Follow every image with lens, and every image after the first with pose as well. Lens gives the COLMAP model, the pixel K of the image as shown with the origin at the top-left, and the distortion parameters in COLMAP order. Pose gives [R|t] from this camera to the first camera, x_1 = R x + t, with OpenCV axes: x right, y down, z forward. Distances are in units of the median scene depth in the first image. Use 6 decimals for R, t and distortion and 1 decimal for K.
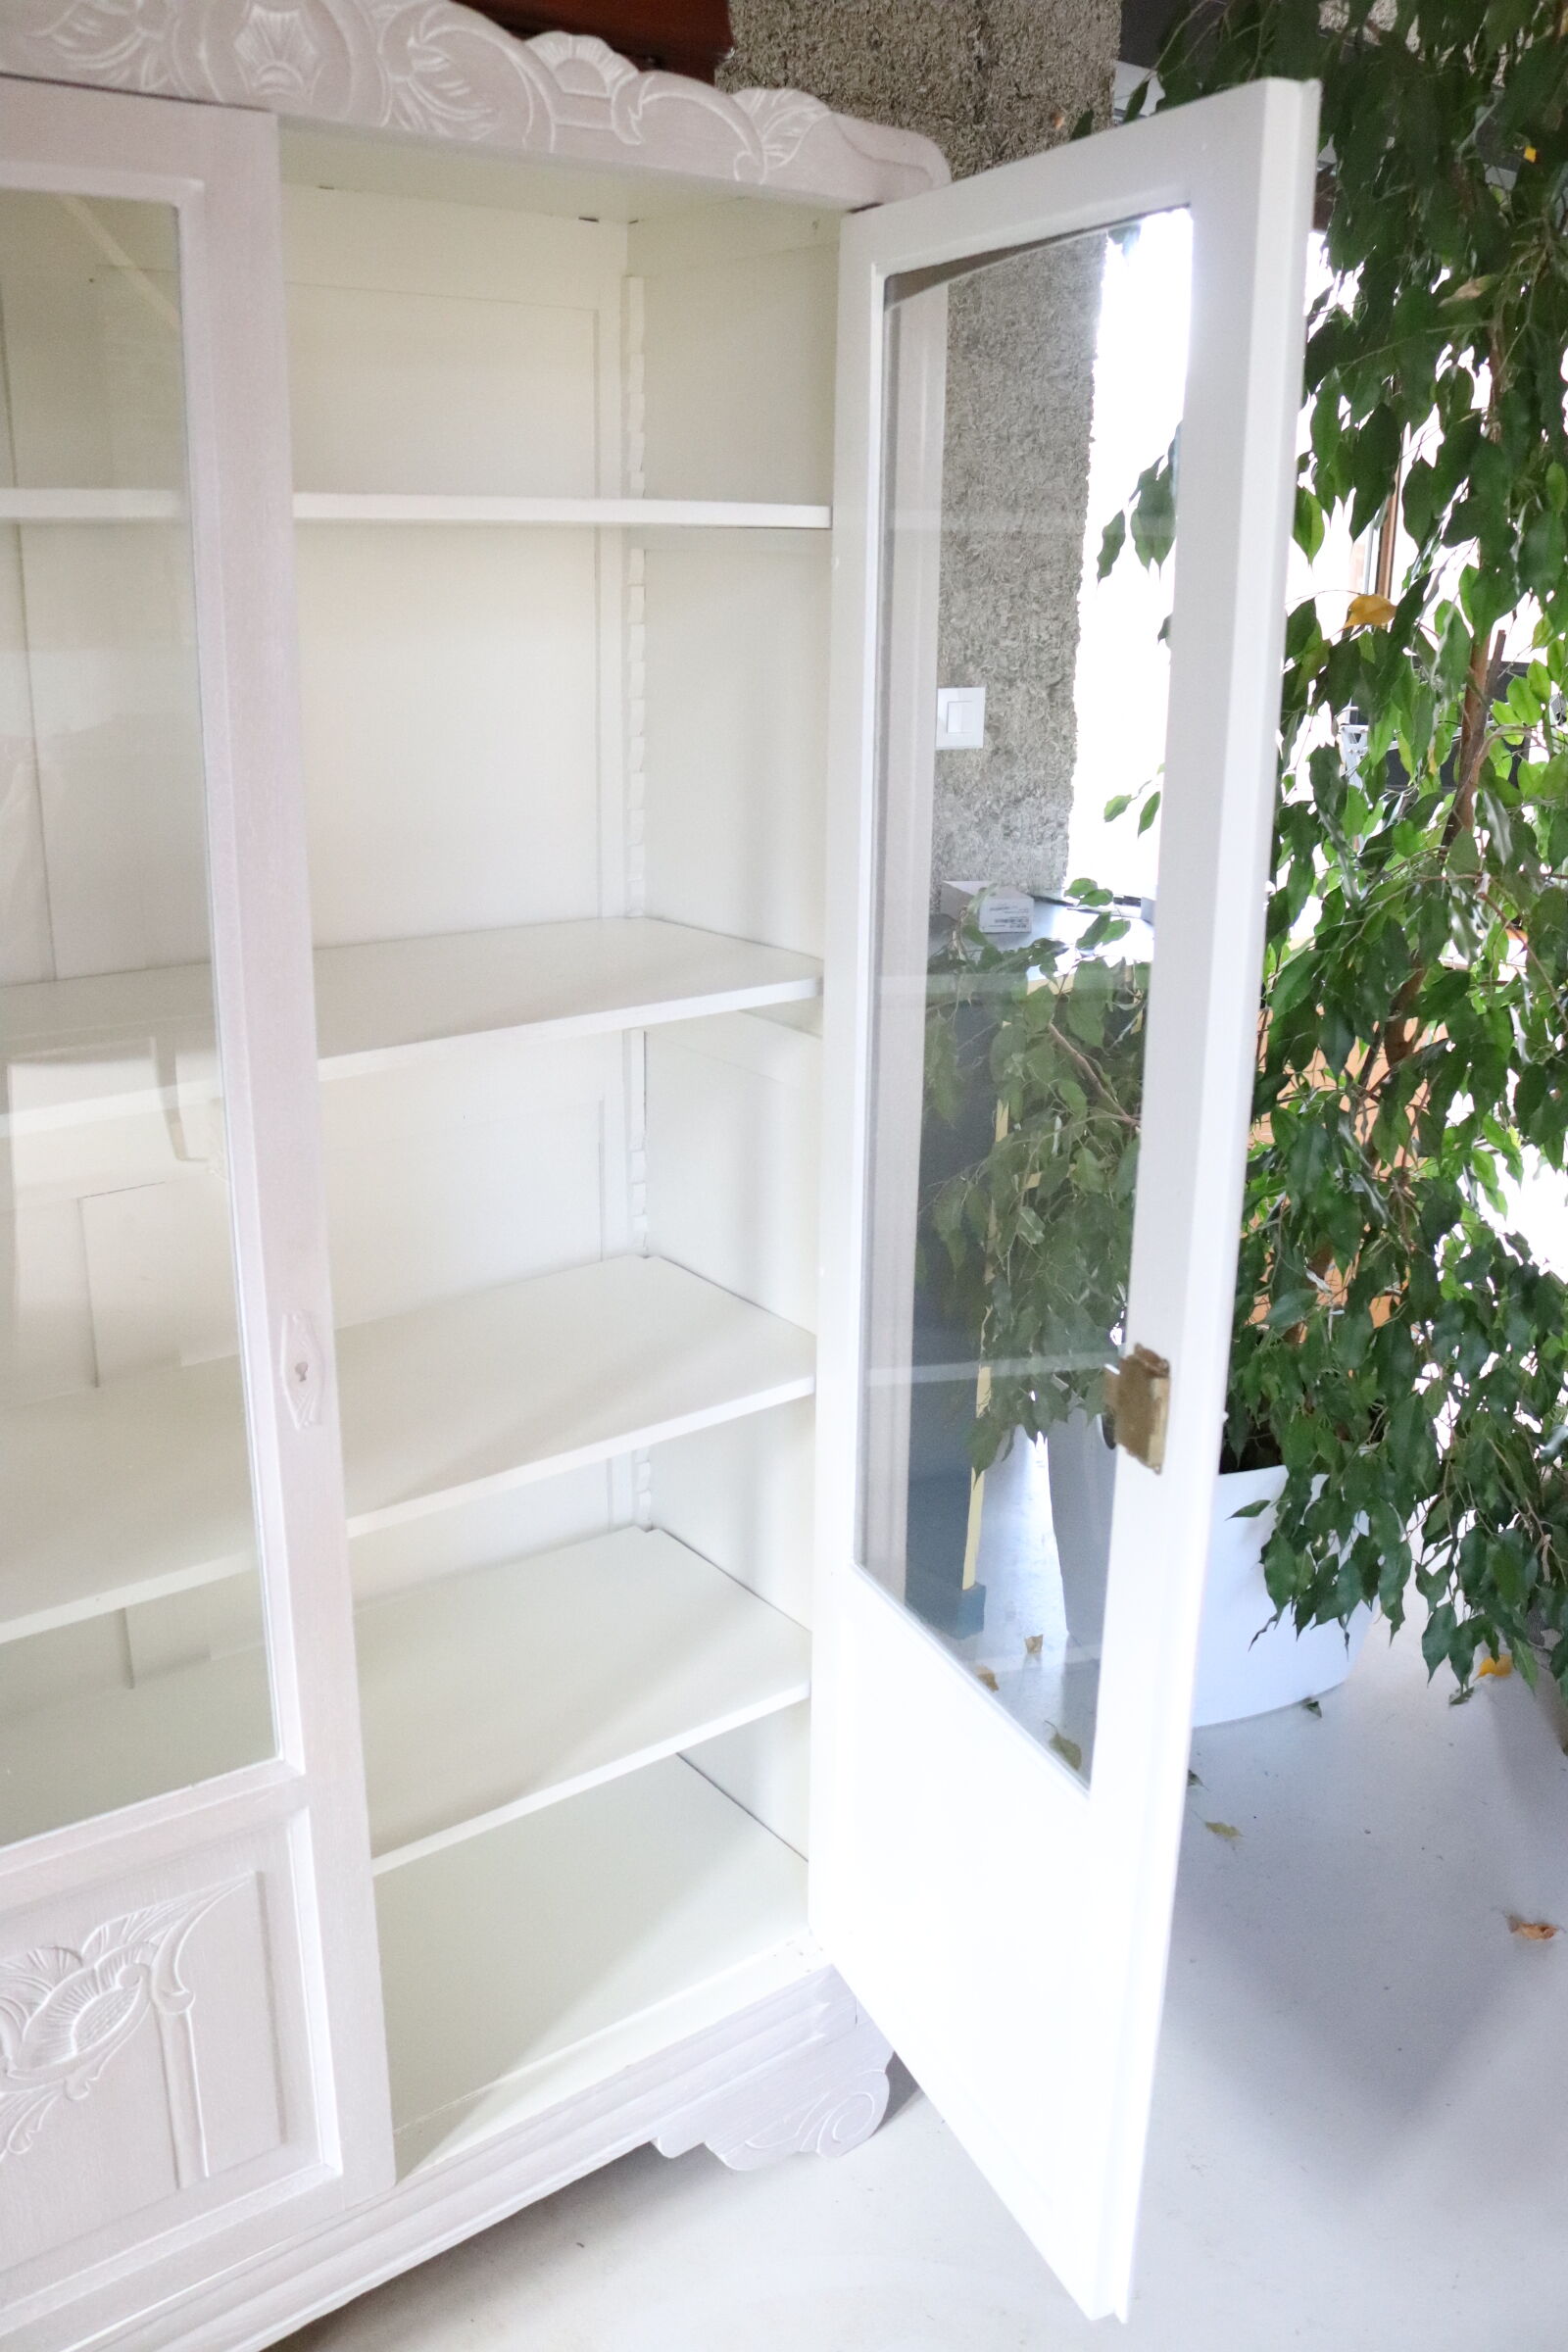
lens RADIAL K [[1948.5, 0, 784.0], [0, 1948.5, 1176.0], [0, 0, 1]] dist [-0.156609, 0.121043]
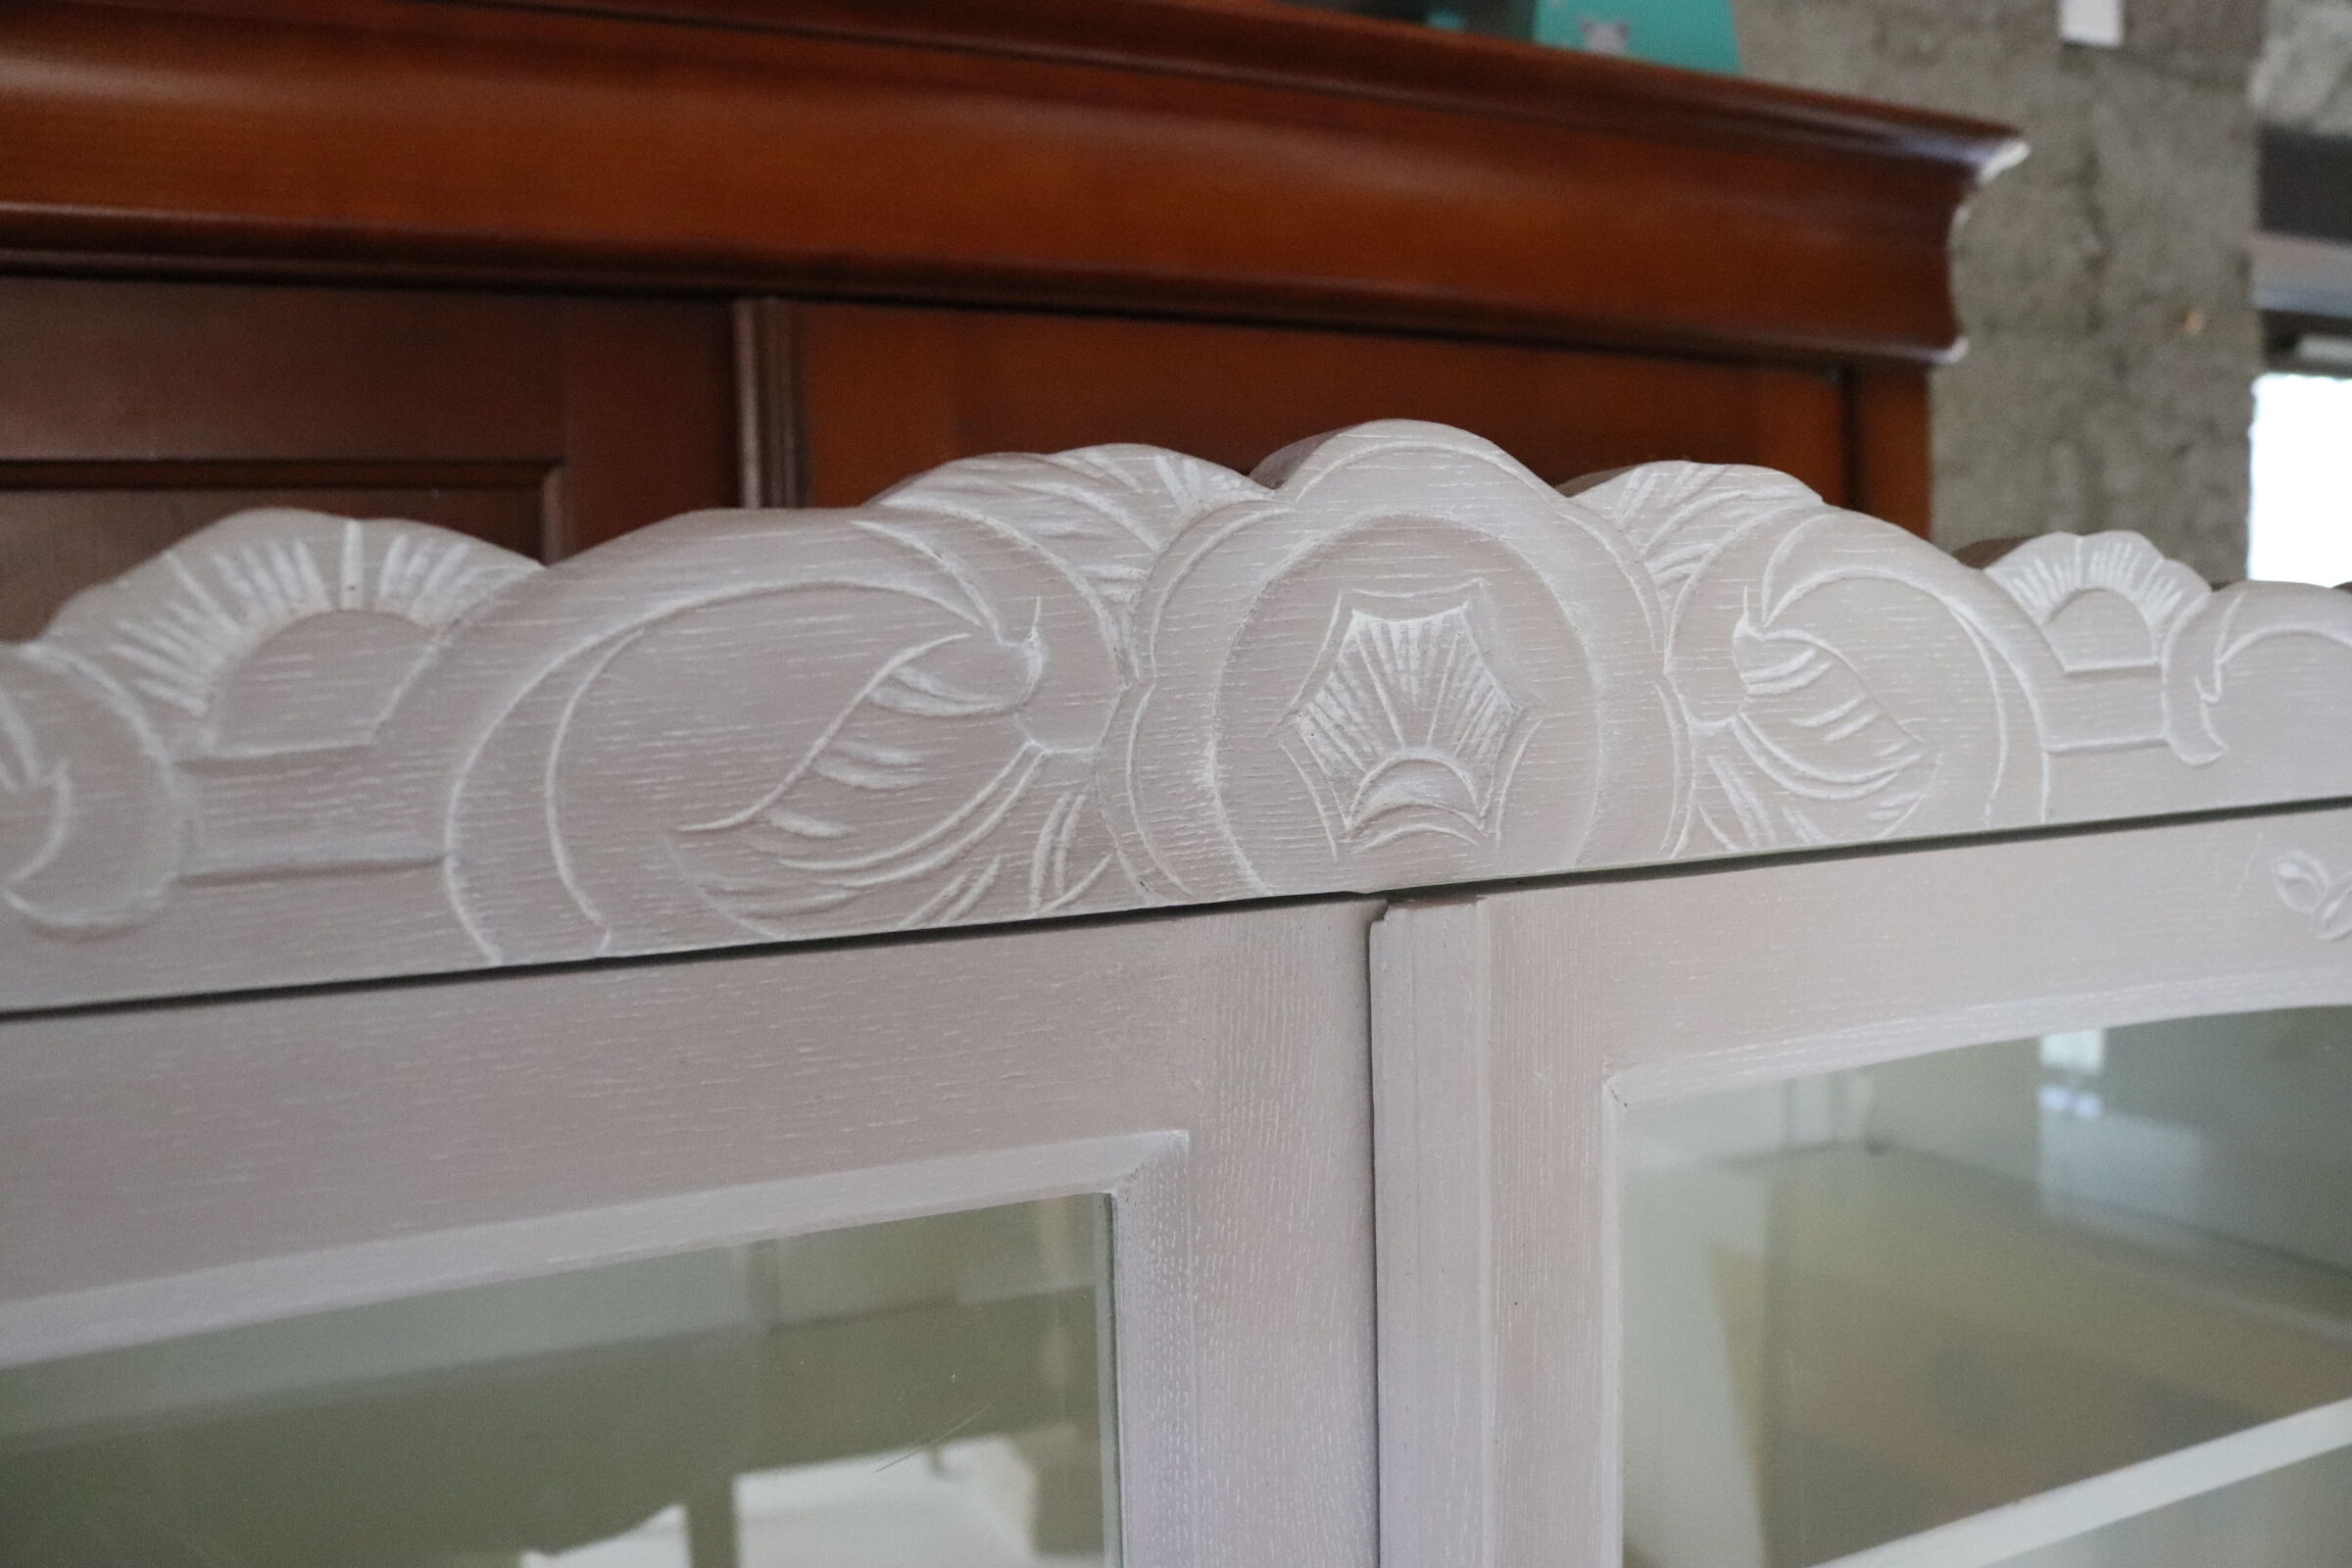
lens RADIAL K [[1948.5, 0, 1176.0], [0, 1948.5, 784.0], [0, 0, 1]] dist [-0.156609, 0.121043]
pose [[0.975045, -0.036166, -0.219042, -0.212049], [-0.019122, 0.969294, -0.245160, -0.452344], [0.221182, 0.243231, 0.944414, 0.584902]]
